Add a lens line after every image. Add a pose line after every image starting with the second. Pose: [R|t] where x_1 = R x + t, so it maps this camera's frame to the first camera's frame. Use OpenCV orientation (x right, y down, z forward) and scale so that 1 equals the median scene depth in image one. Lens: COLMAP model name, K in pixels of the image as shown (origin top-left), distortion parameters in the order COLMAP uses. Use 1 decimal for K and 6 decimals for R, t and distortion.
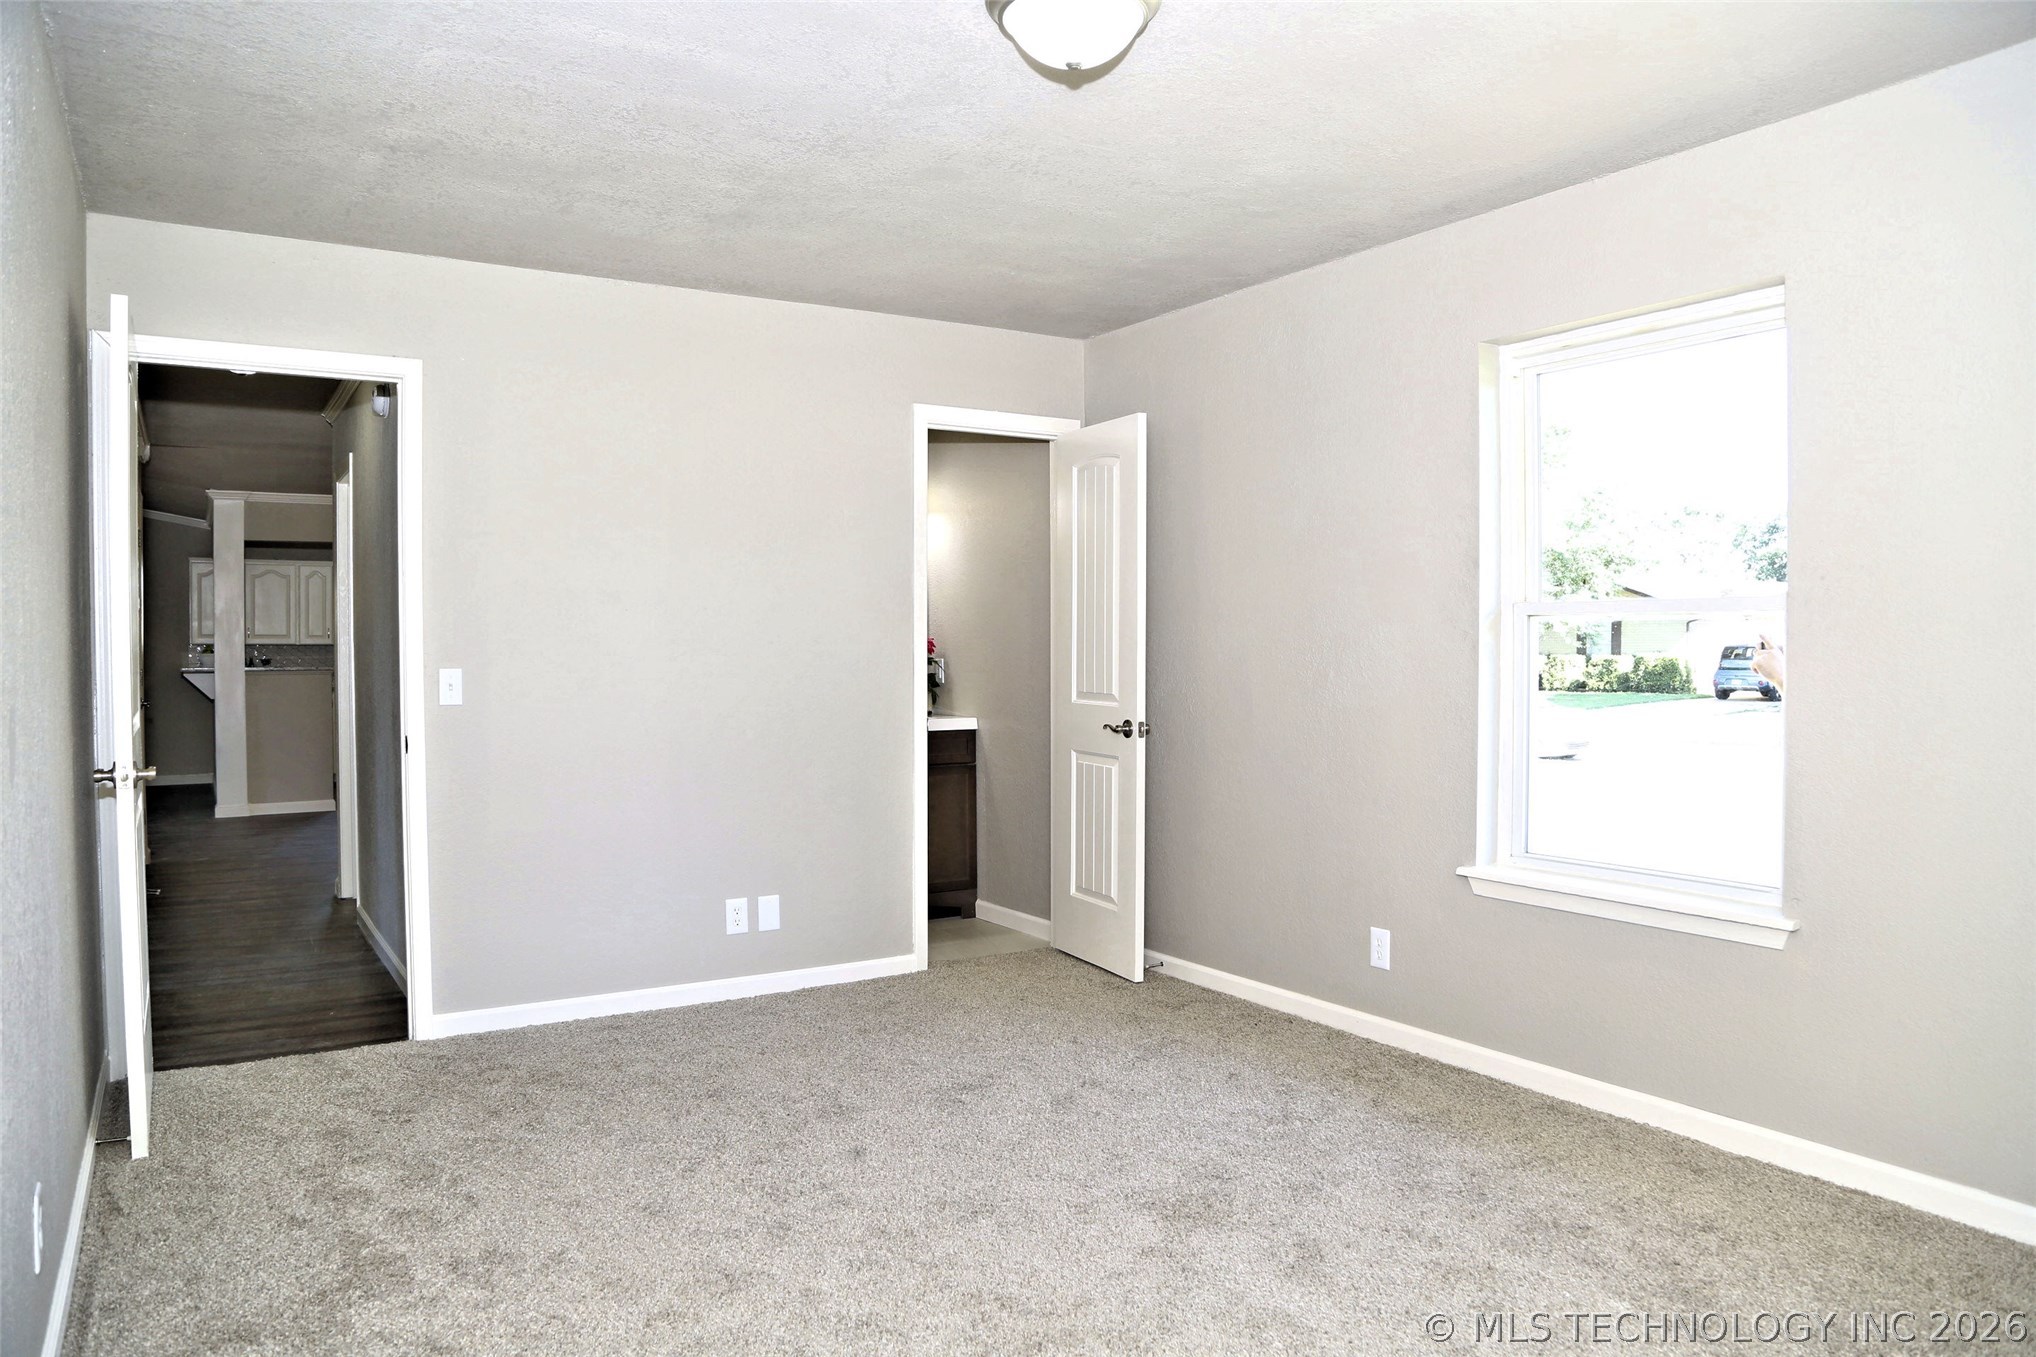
lens RADIAL K [[1371.3, 0, 1021.8], [0, 1371.3, 685.9], [0, 0, 1]] dist [-0.129718, 0.071507]
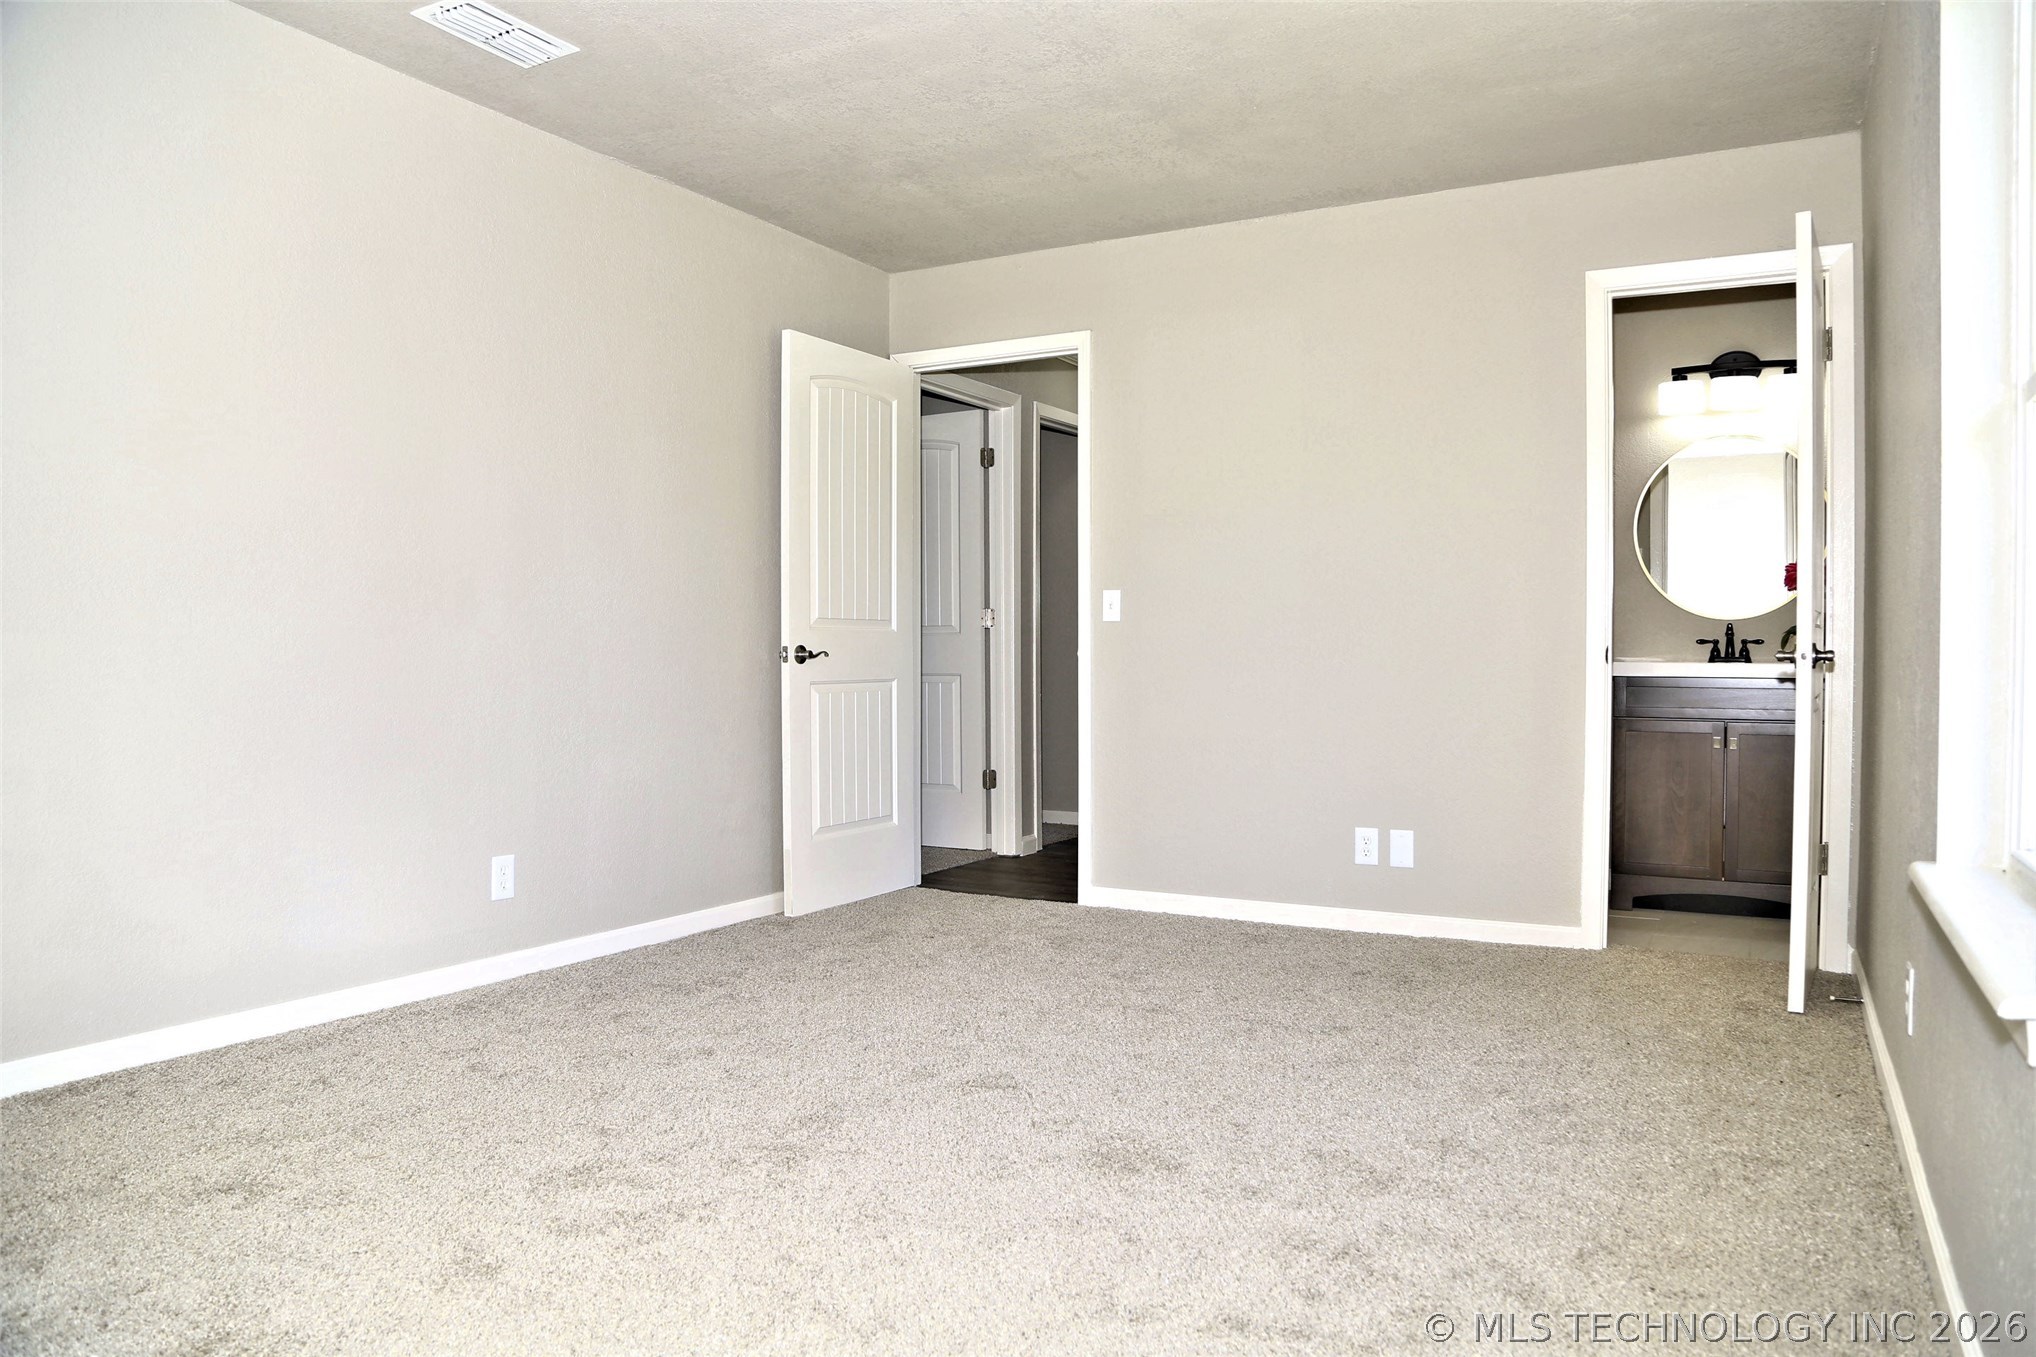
lens RADIAL K [[1371.3, 0, 1021.8], [0, 1371.3, 685.9], [0, 0, 1]] dist [-0.129718, 0.071507]
pose [[0.477626, 0.024001, -0.878236, 0.515939], [-0.026124, 0.999573, 0.013110, 0.050132], [0.878175, 0.016682, 0.478049, 0.326007]]
